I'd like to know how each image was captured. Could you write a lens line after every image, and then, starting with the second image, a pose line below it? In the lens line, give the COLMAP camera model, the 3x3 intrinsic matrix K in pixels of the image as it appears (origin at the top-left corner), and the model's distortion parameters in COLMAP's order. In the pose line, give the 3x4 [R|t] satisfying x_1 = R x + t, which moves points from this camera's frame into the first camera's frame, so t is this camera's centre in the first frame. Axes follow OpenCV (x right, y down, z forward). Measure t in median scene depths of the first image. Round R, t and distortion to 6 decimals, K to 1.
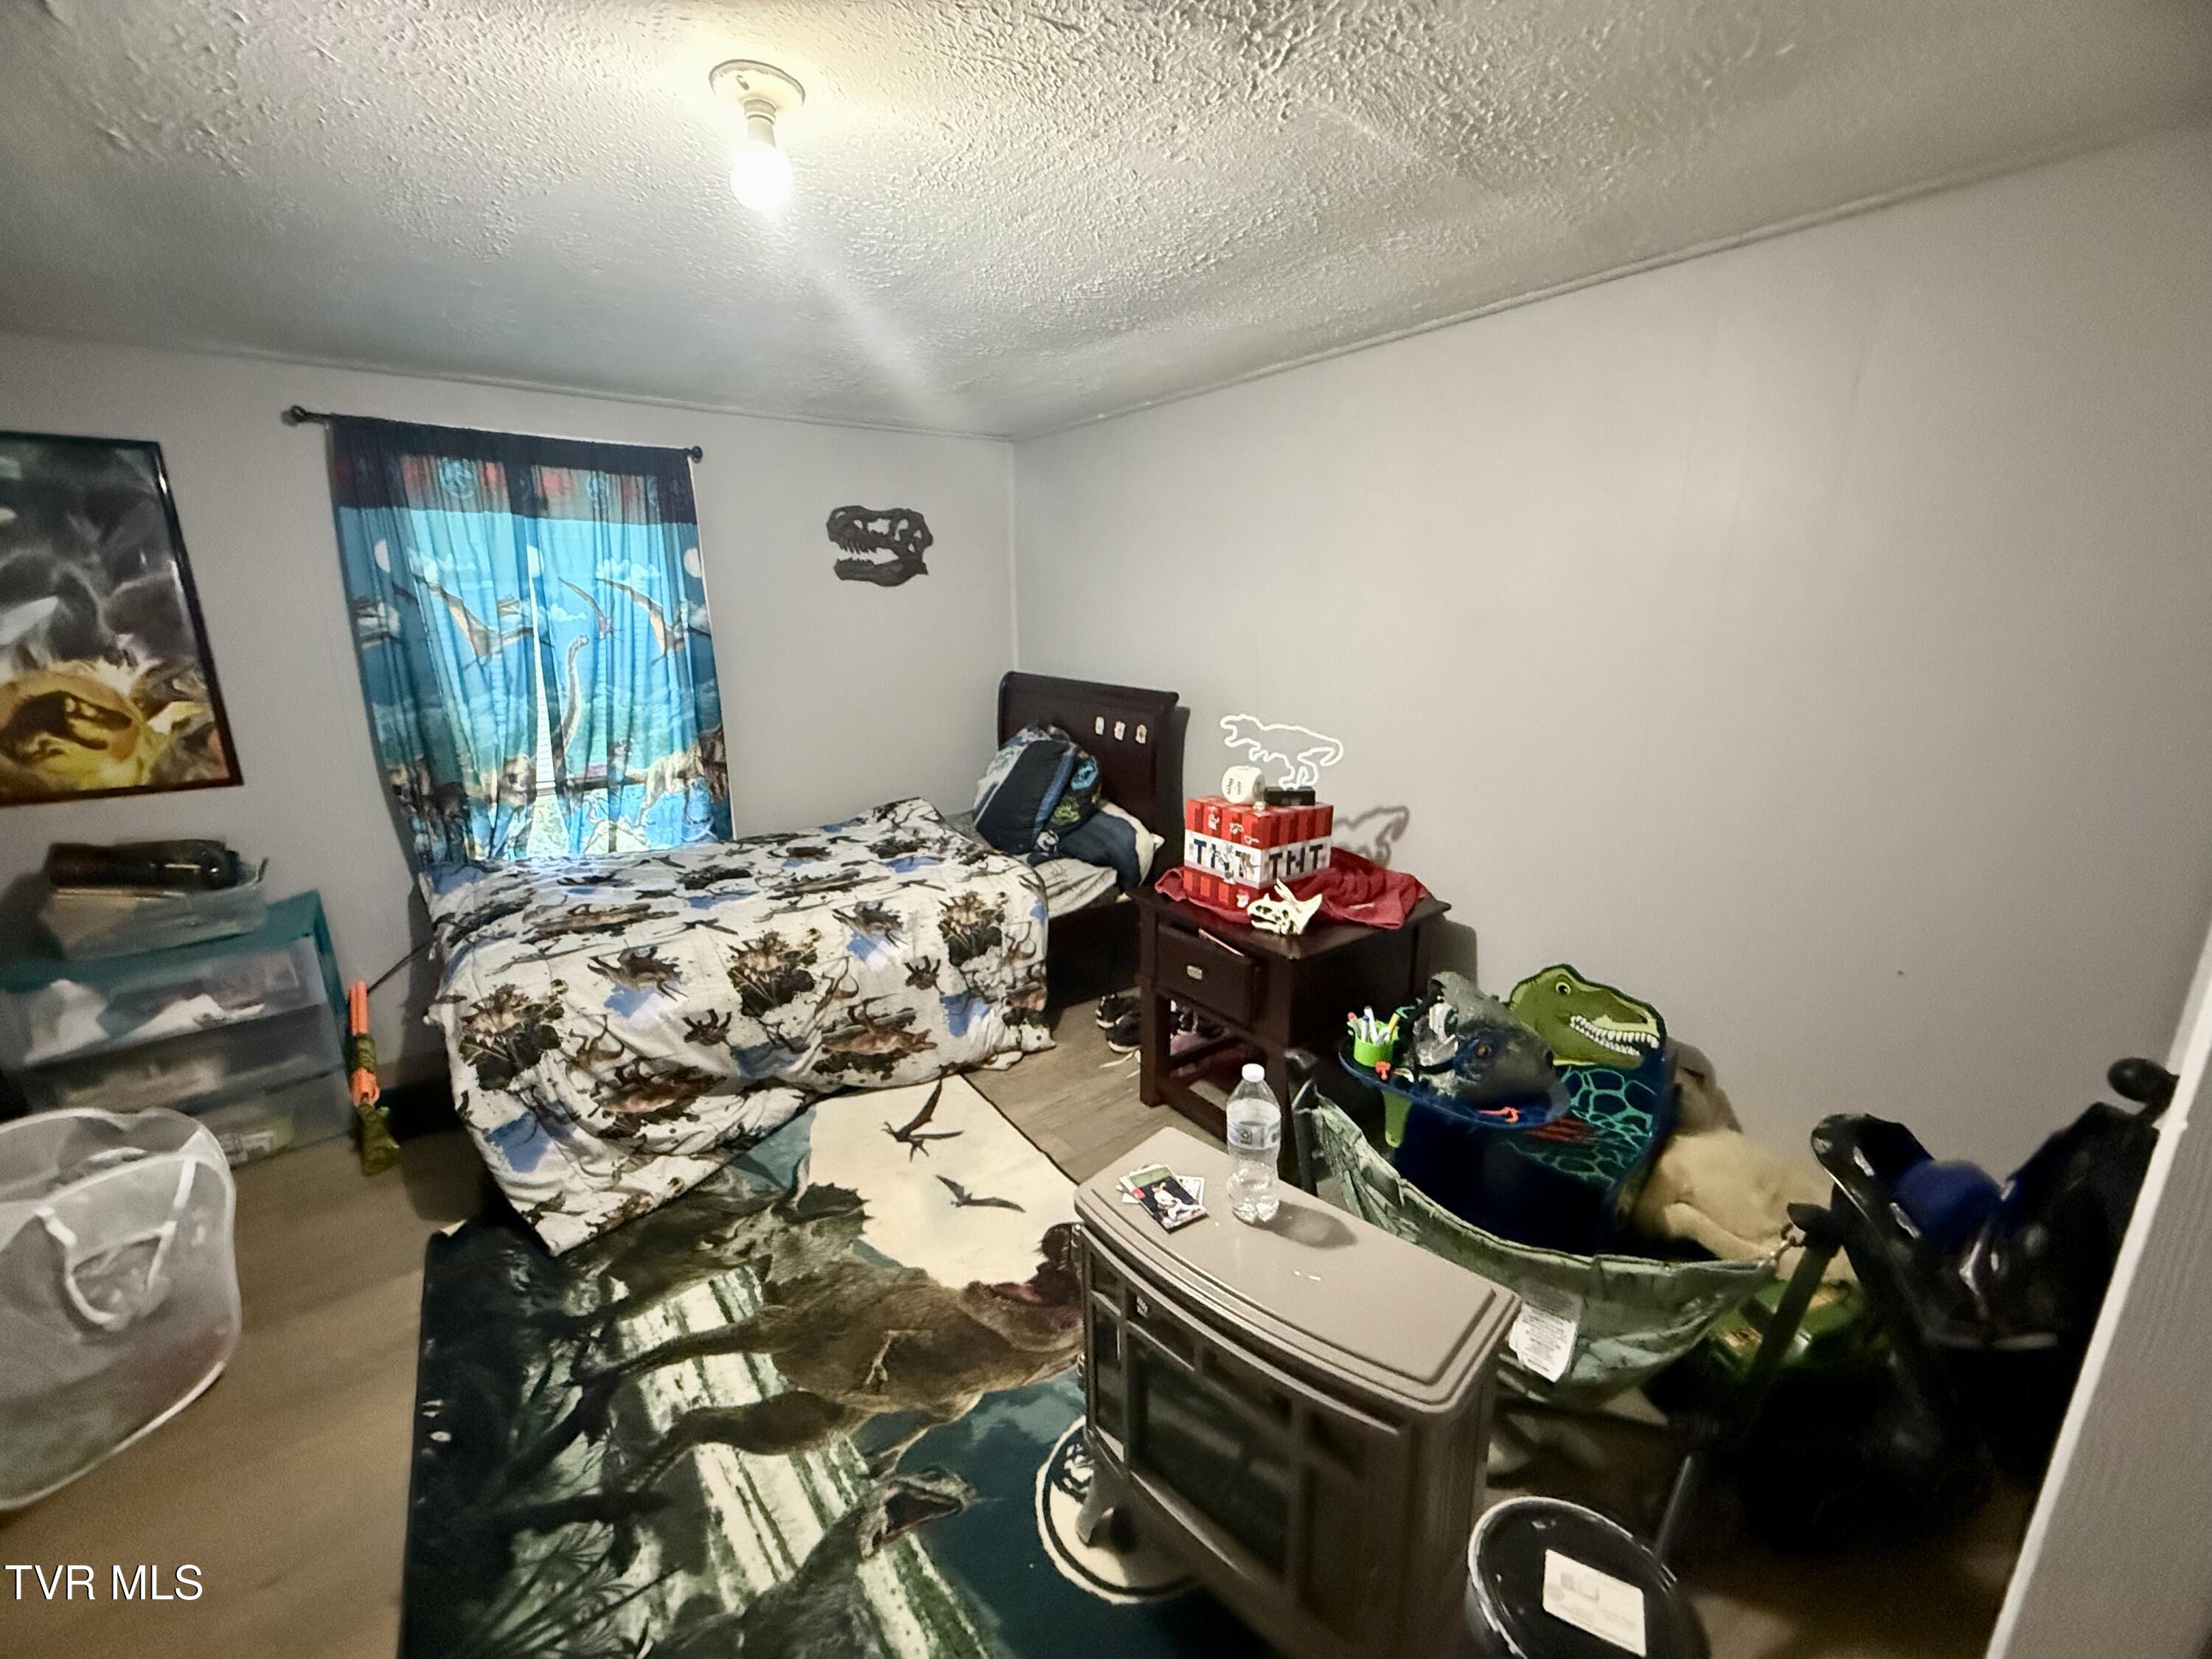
lens RADIAL K [[885.1, 0, 1103.0], [0, 885.1, 826.3], [0, 0, 1]] dist [-0.000063, 0.000420]
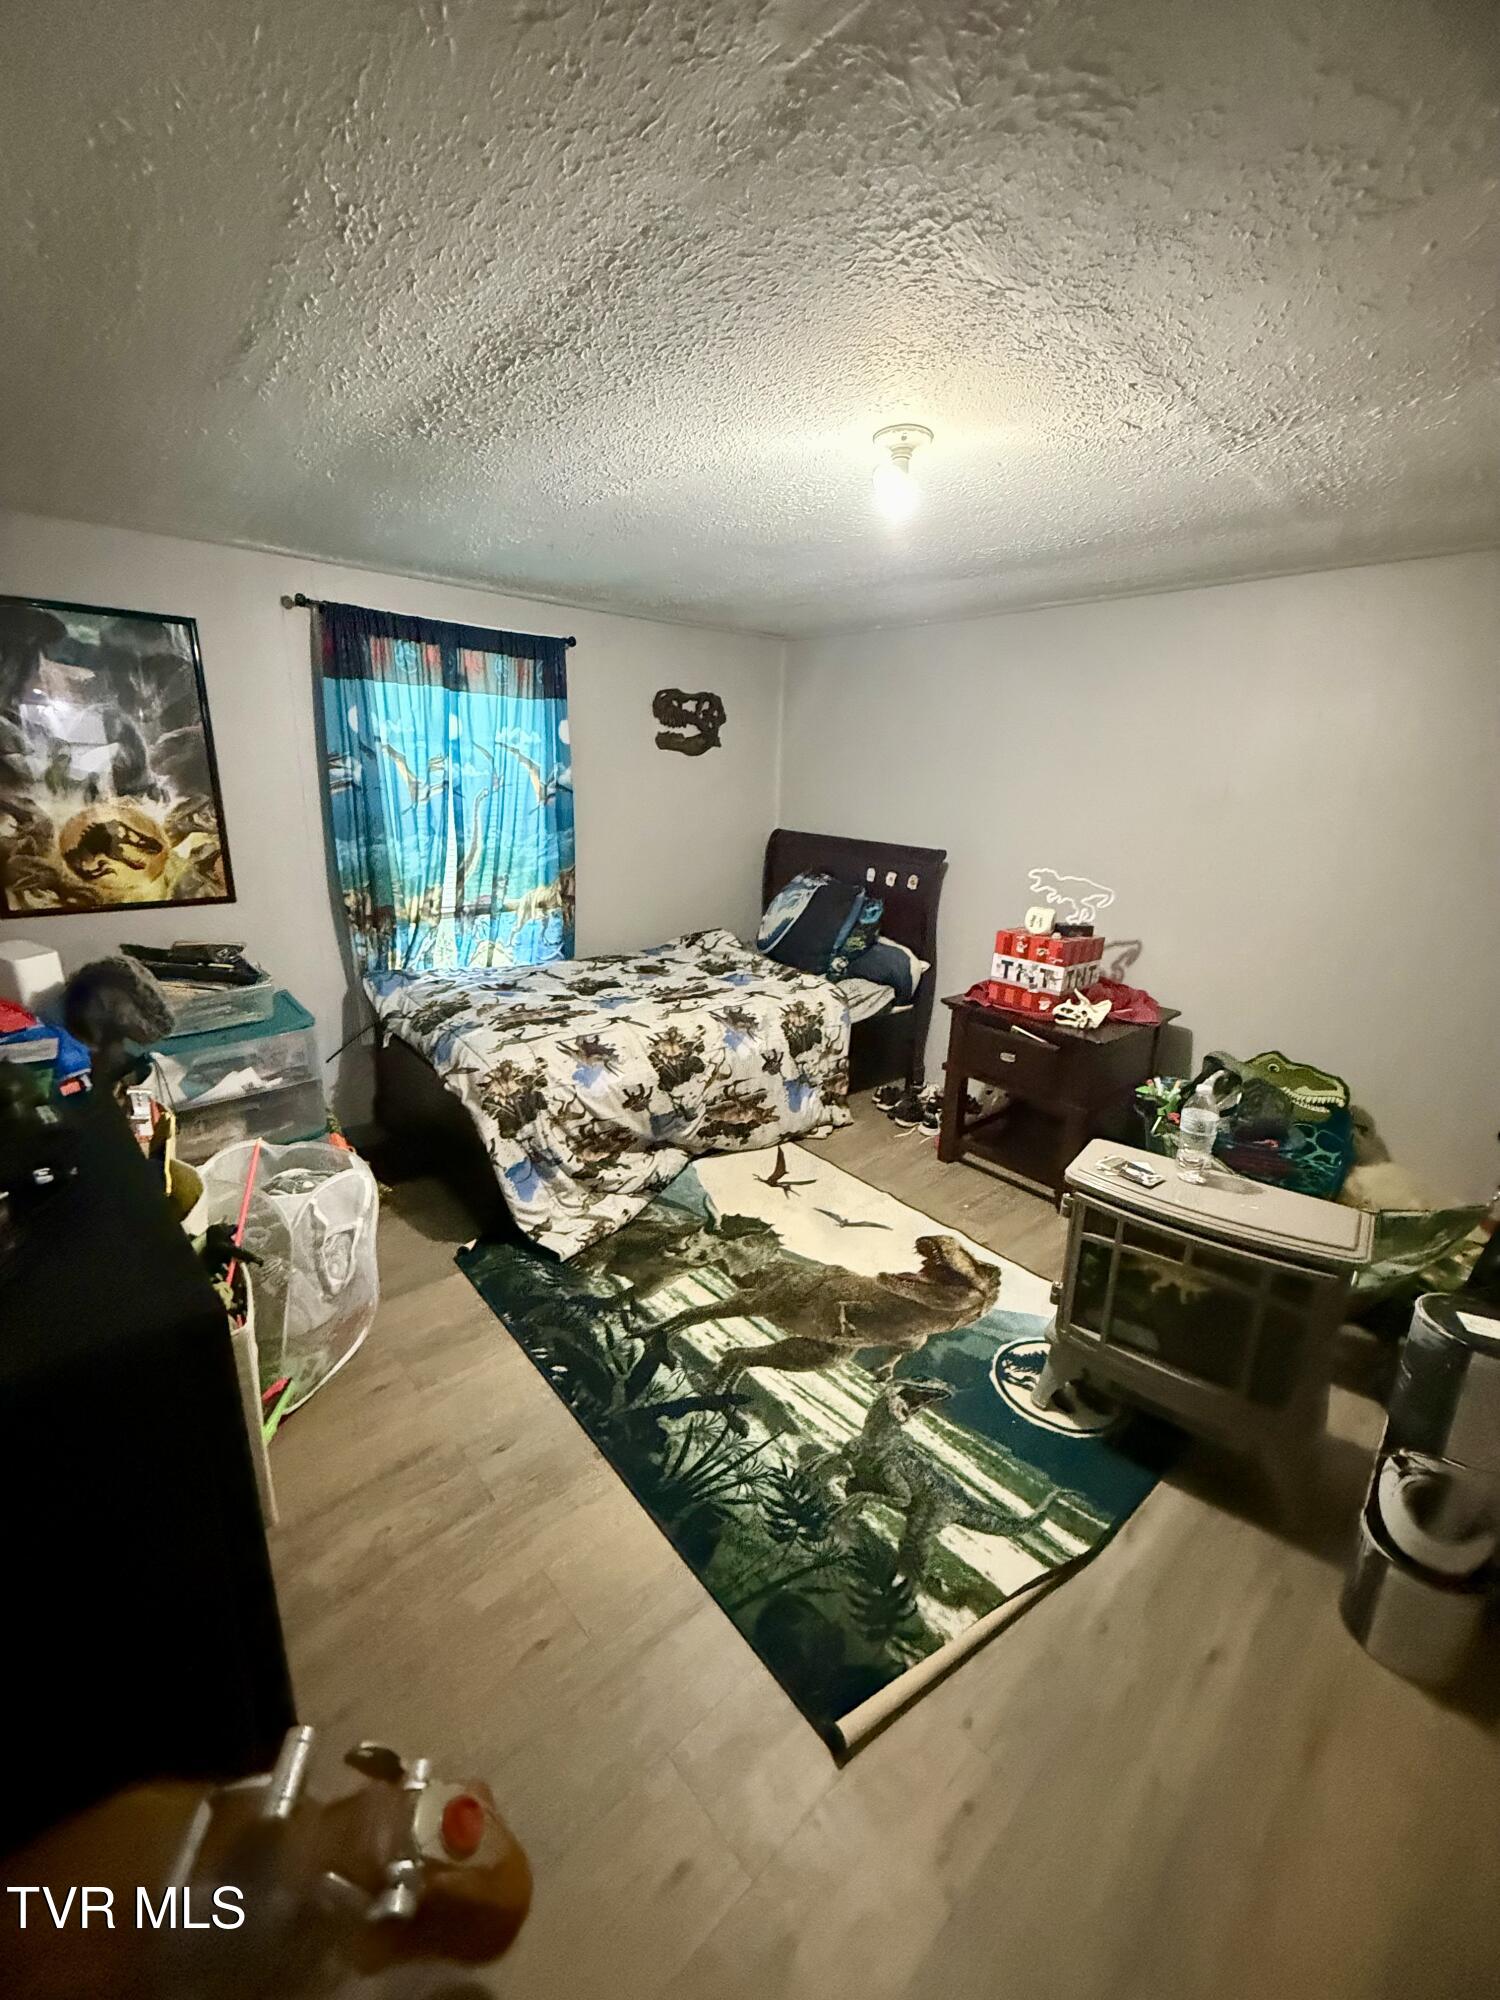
lens RADIAL K [[800.3, 0, 755.1], [0, 800.3, 992.8], [0, 0, 1]] dist [-0.000063, 0.000420]
pose [[0.995893, 0.015551, 0.089196, -0.375486], [-0.018009, 0.999478, 0.026819, 0.037871], [-0.088733, -0.028315, 0.995653, -0.179044]]
